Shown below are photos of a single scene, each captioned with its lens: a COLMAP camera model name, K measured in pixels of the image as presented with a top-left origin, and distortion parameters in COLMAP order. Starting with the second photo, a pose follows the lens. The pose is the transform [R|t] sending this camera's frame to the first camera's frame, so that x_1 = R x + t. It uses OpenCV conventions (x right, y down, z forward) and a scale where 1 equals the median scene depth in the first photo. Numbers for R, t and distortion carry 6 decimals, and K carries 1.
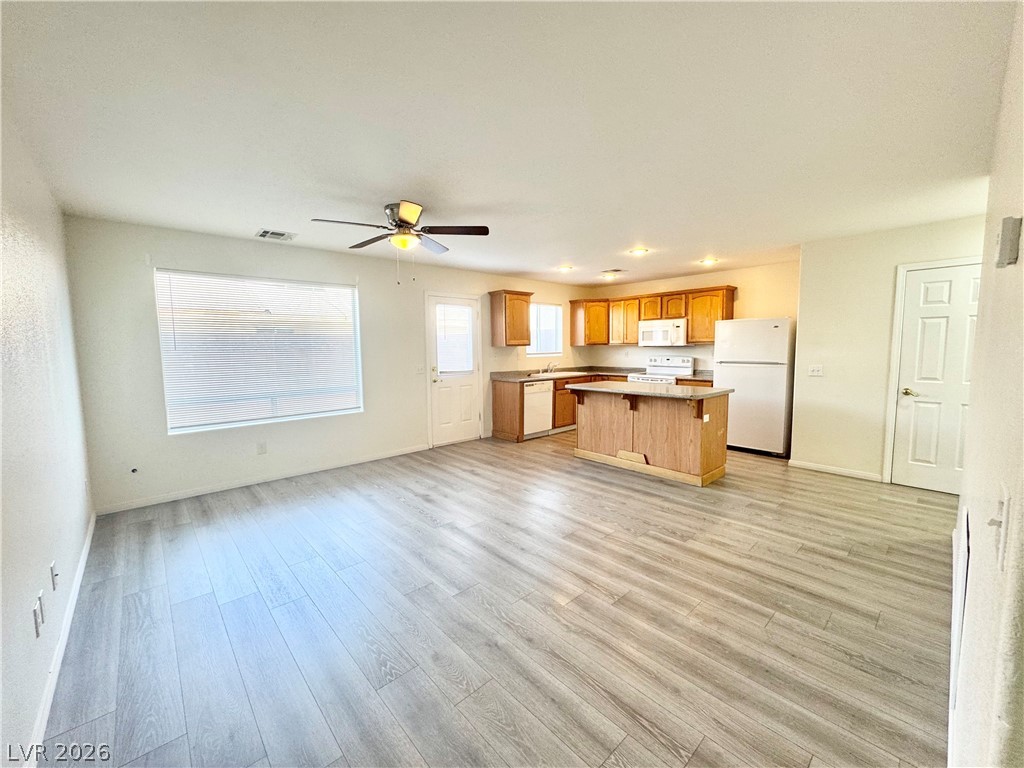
lens RADIAL K [[412.8, 0, 513.0], [0, 412.8, 383.9], [0, 0, 1]] dist [0.001054, 0.000046]
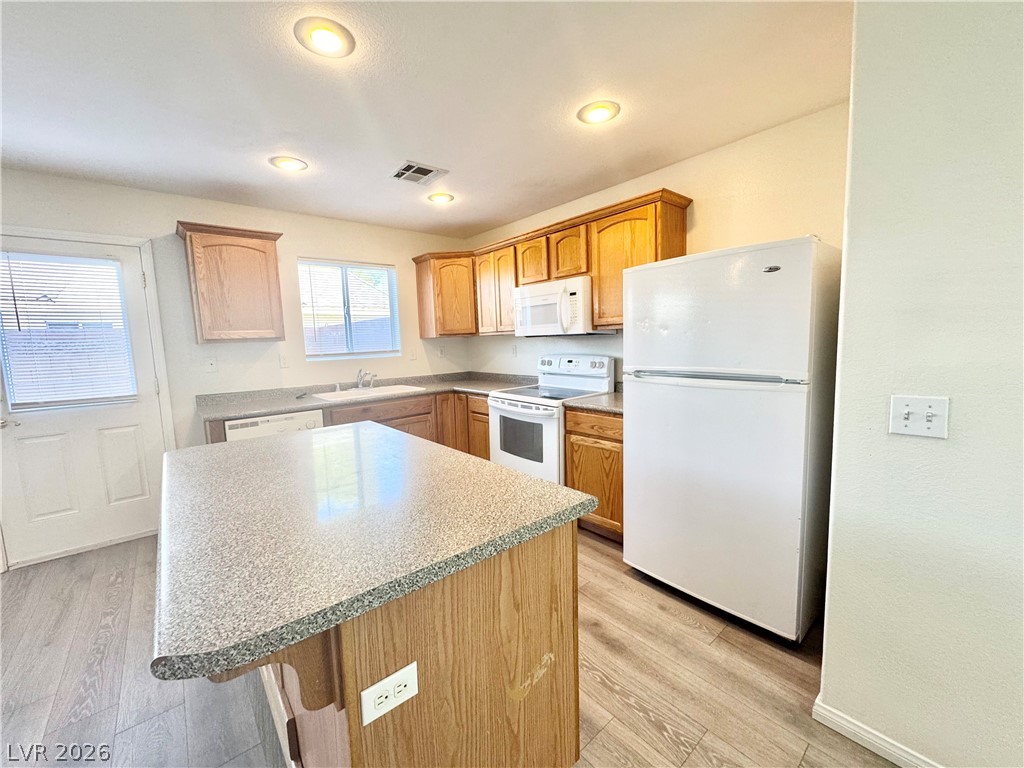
lens RADIAL K [[412.8, 0, 511.4], [0, 412.8, 383.1], [0, 0, 1]] dist [0.001054, 0.000046]
pose [[0.999035, -0.018061, -0.040040, 0.336615], [0.018704, 0.999701, 0.015731, -0.043144], [0.039744, -0.016465, 0.999074, 0.504885]]
